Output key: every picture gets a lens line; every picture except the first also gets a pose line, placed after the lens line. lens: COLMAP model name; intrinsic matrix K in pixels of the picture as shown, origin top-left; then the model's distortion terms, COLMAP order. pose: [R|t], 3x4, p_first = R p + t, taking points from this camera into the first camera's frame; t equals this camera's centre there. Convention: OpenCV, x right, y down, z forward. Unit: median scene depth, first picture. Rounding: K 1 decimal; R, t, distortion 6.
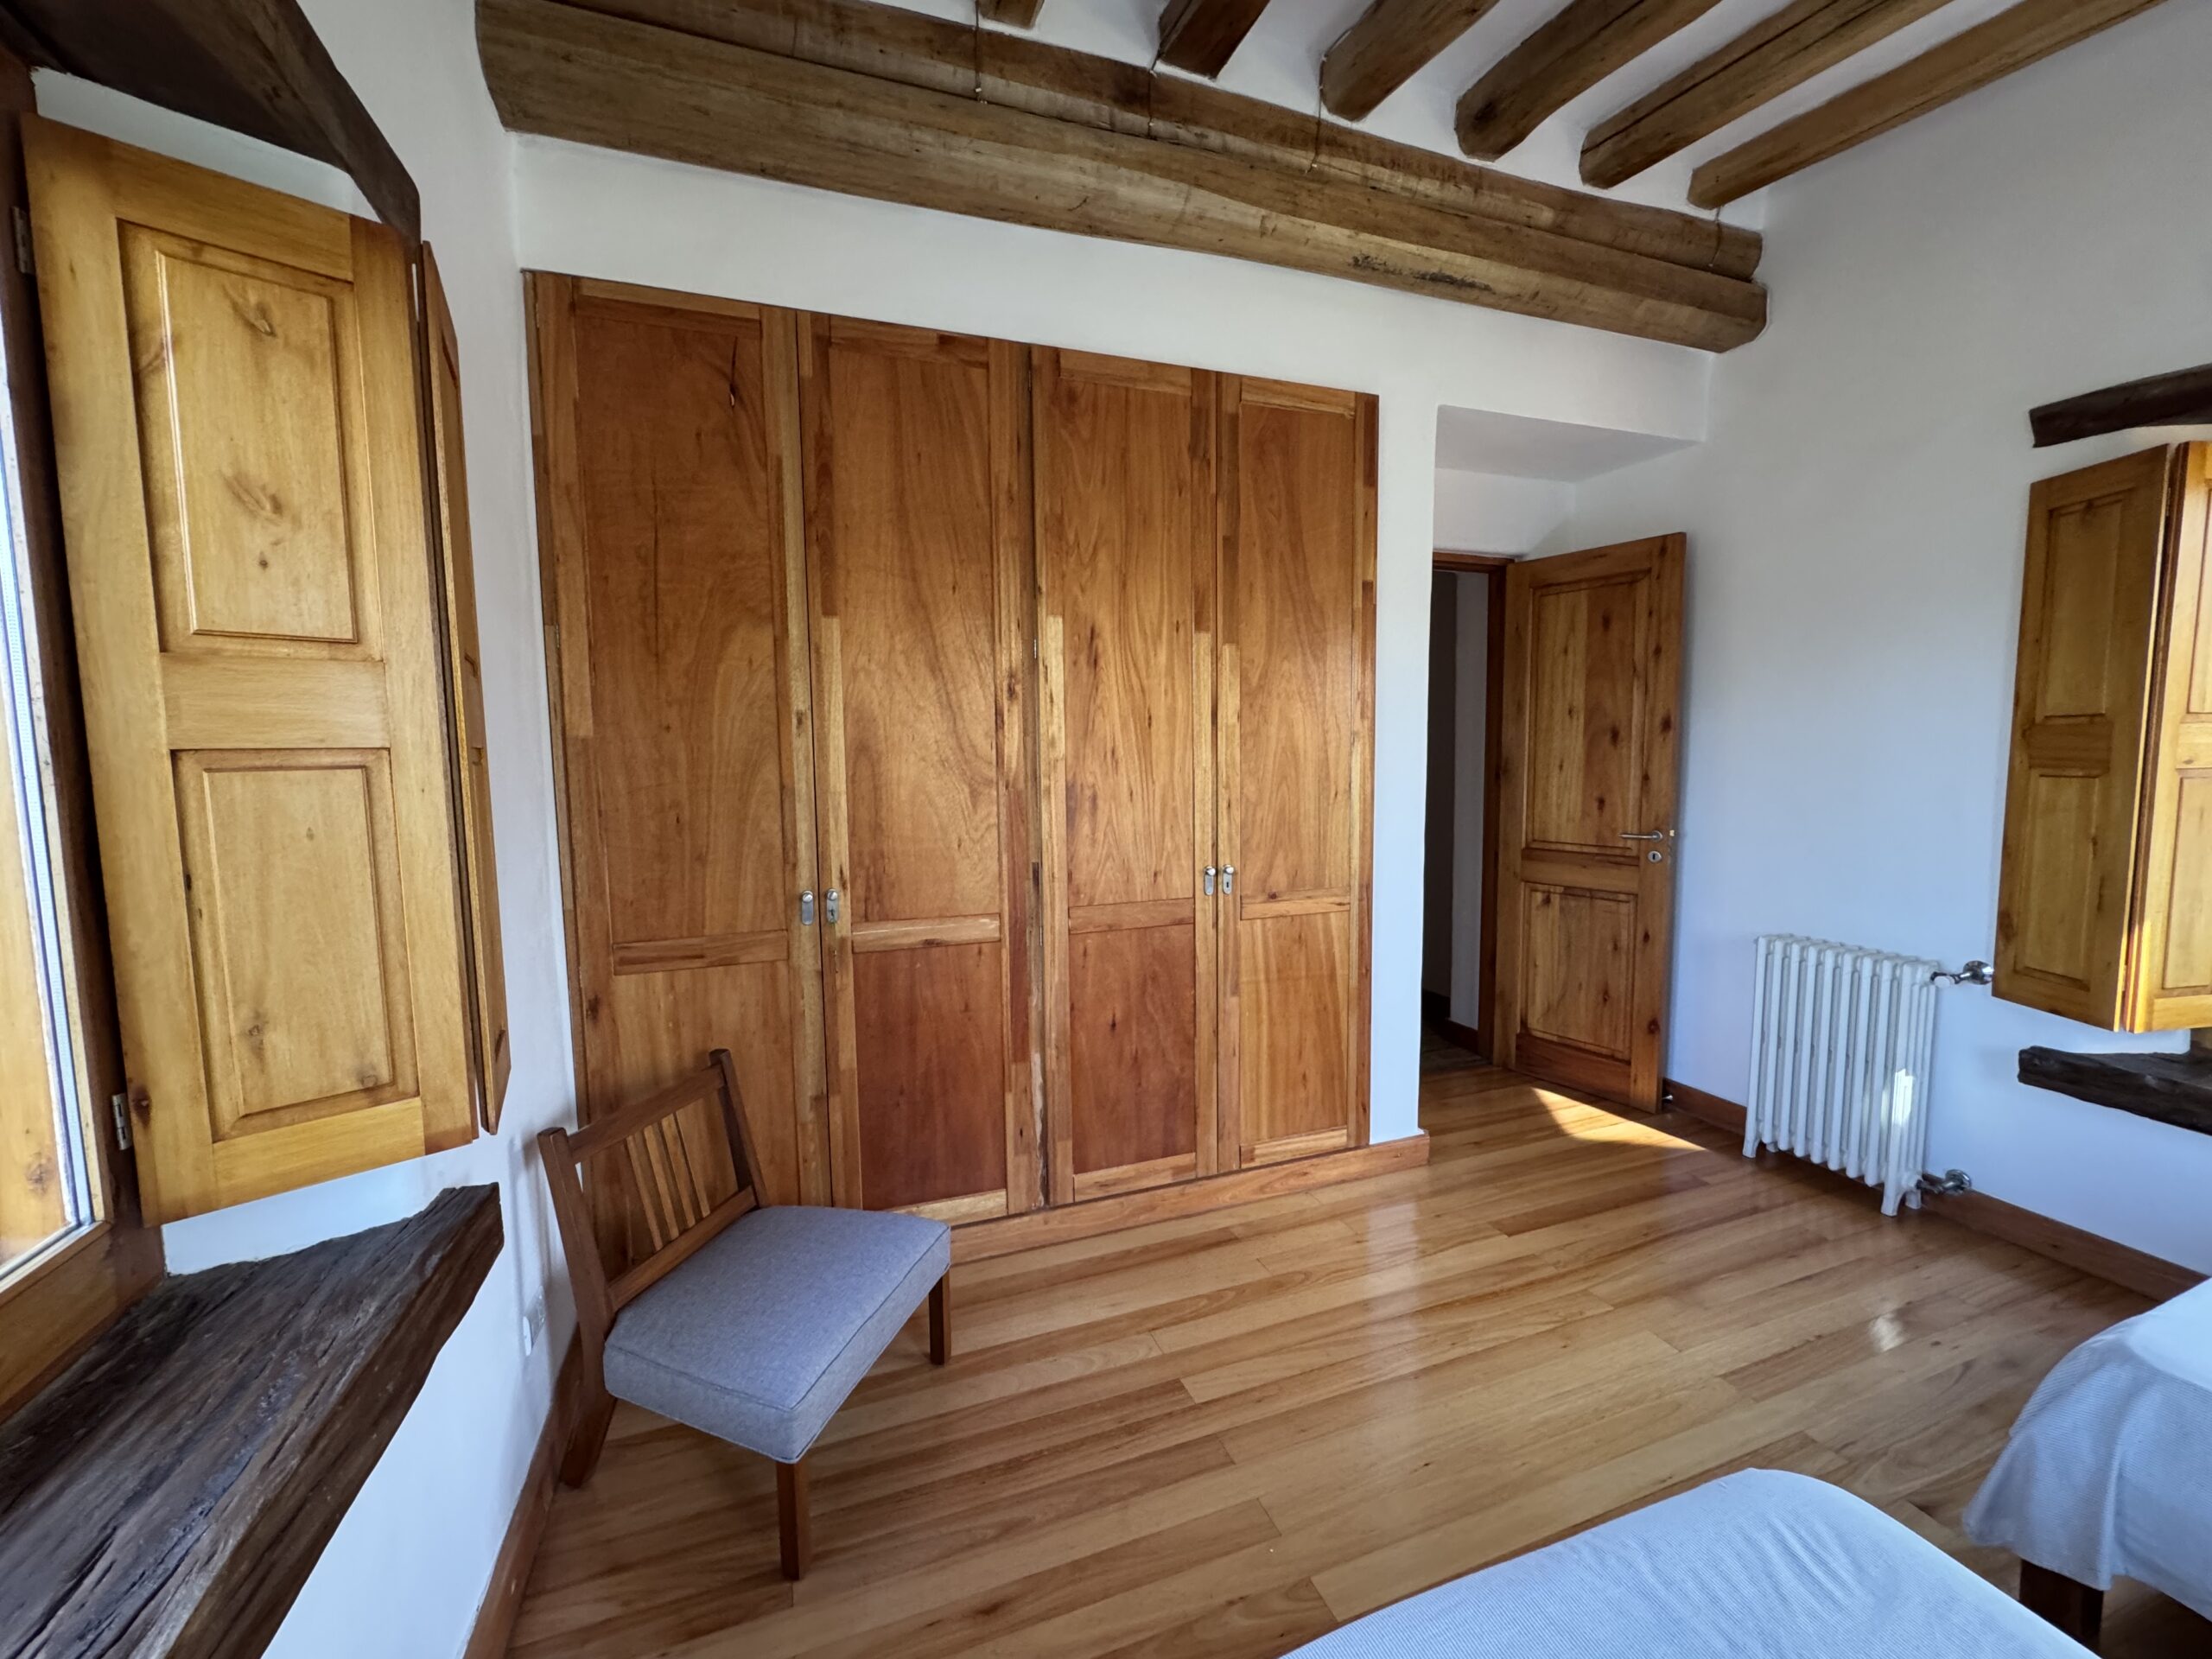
lens RADIAL K [[880.3, 0, 1101.8], [0, 880.3, 823.9], [0, 0, 1]] dist [-0.002794, 0.000198]
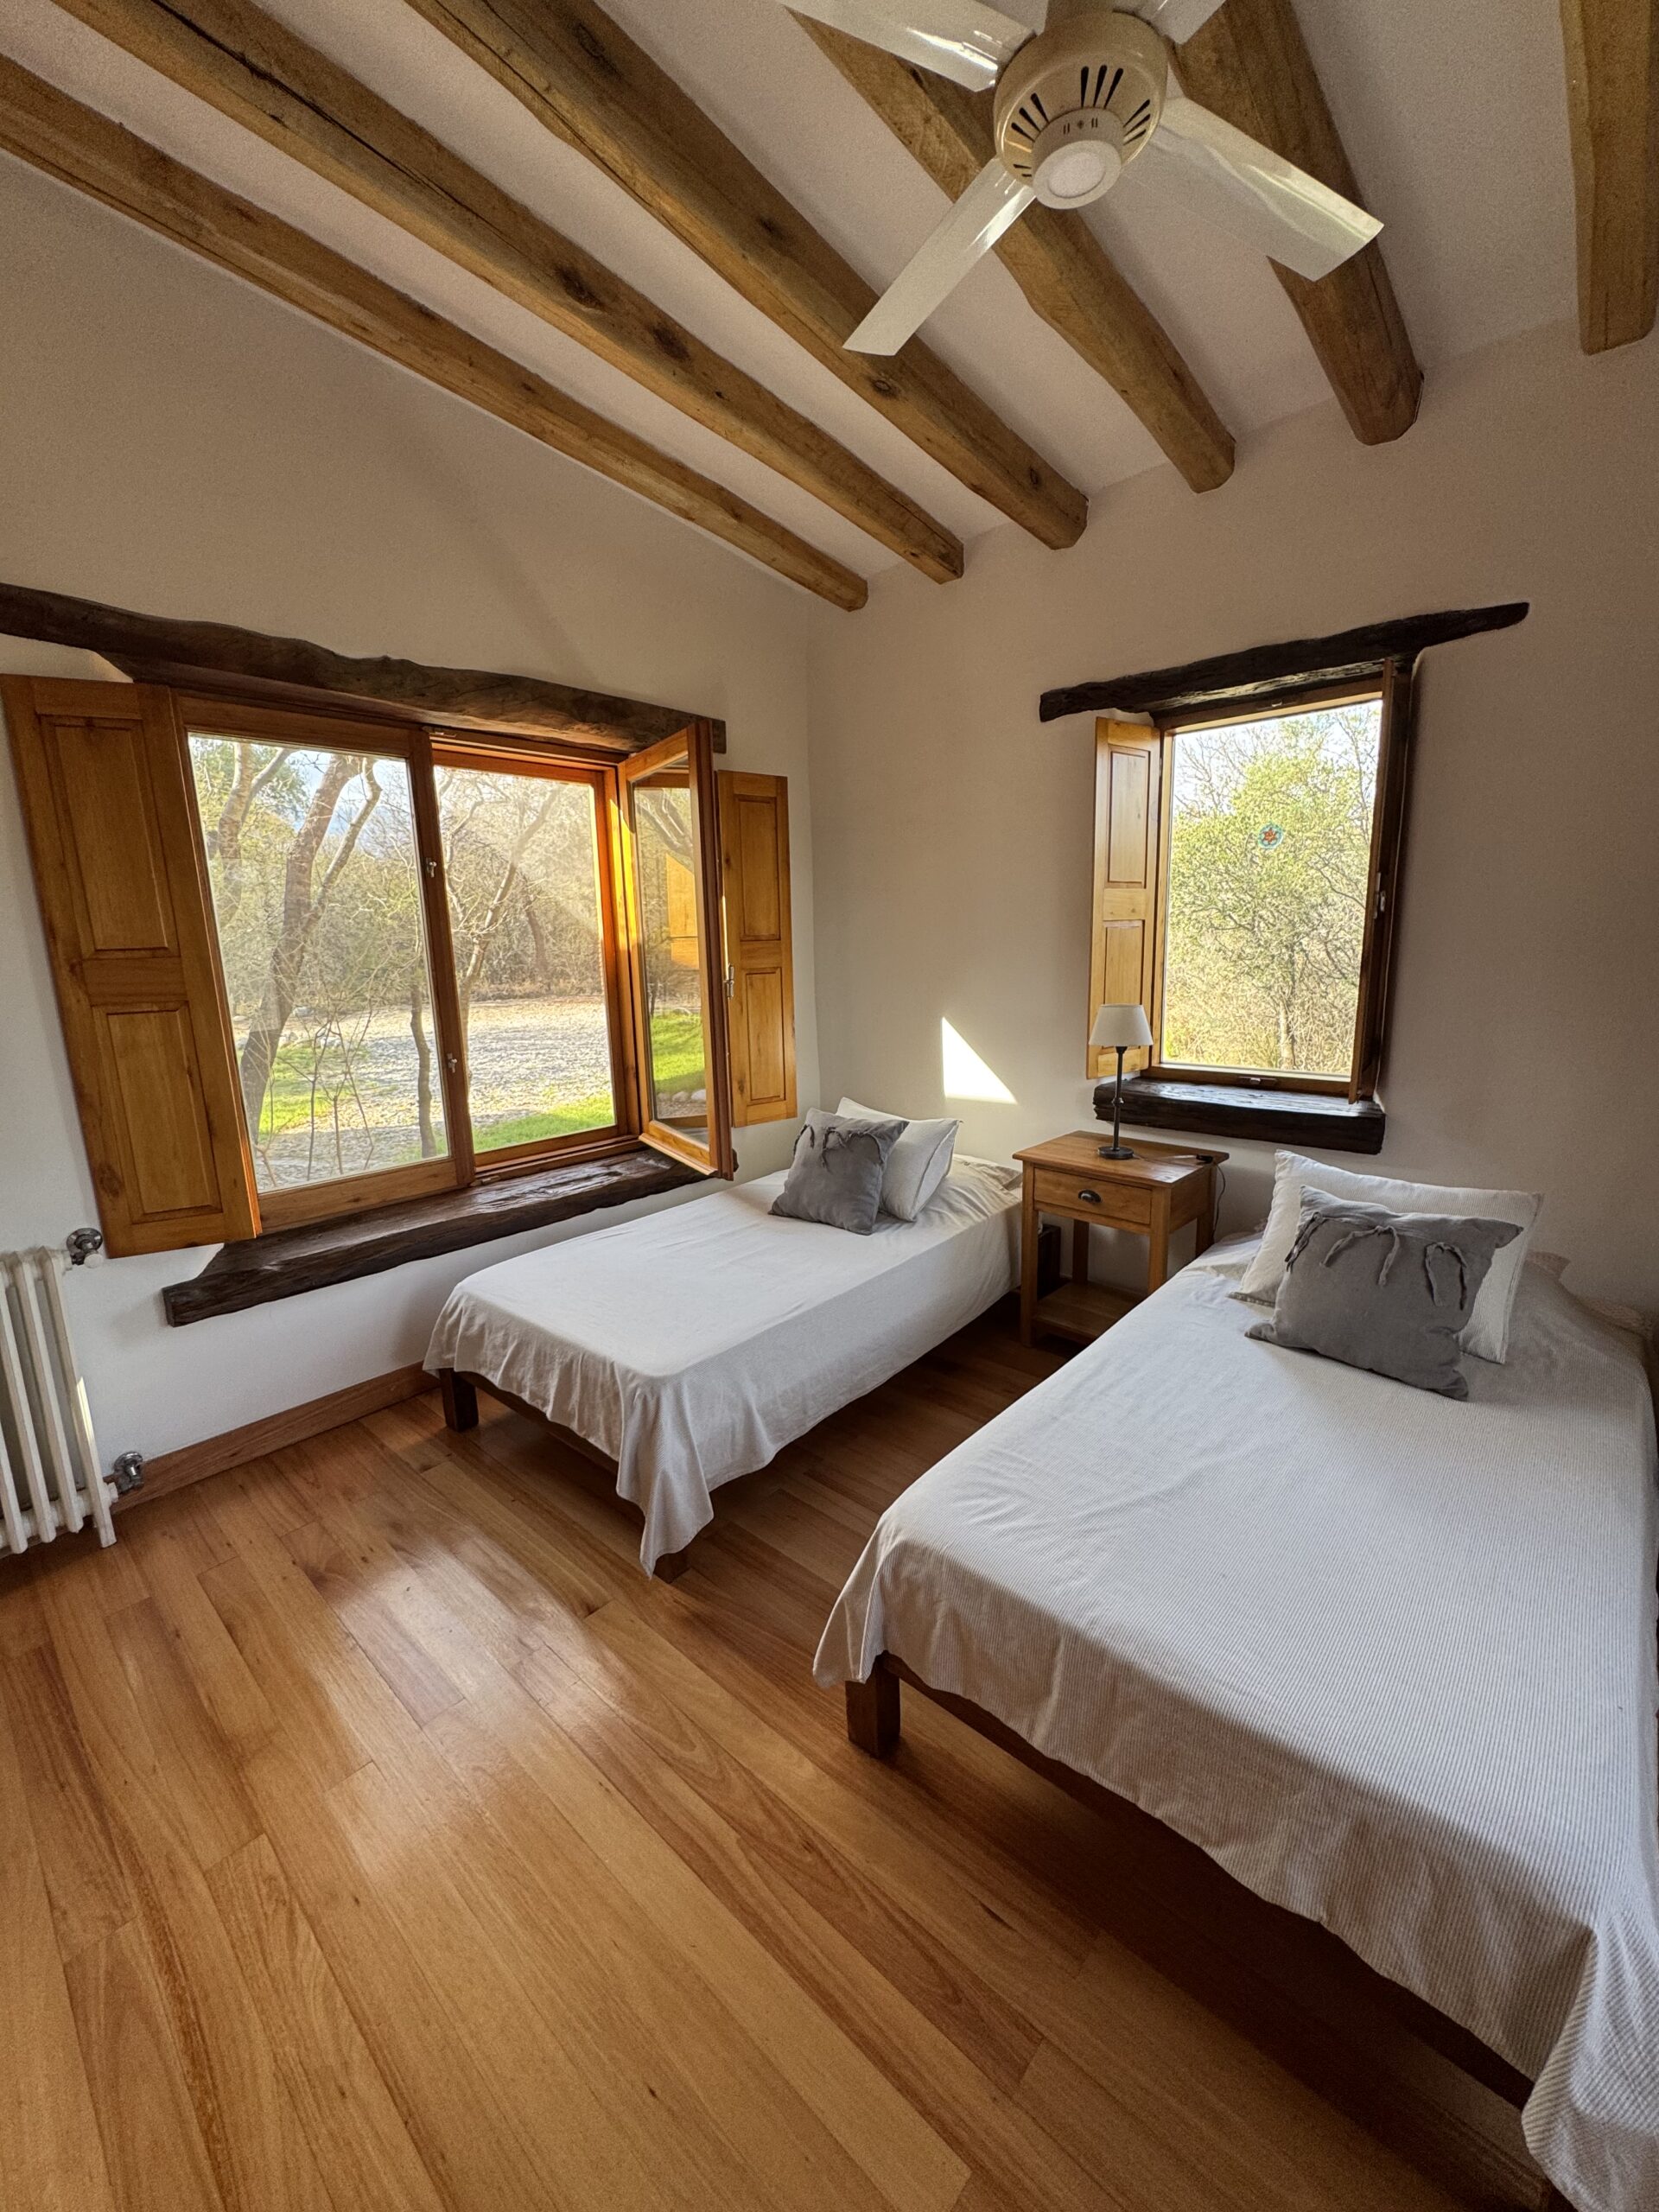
lens RADIAL K [[880.3, 0, 829.7], [0, 880.3, 1103.2], [0, 0, 1]] dist [-0.002794, 0.000198]
pose [[-0.454862, -0.141355, 0.879272, -0.110982], [0.115602, 0.969597, 0.215680, -0.074918], [-0.883027, 0.199750, -0.424692, 0.732296]]
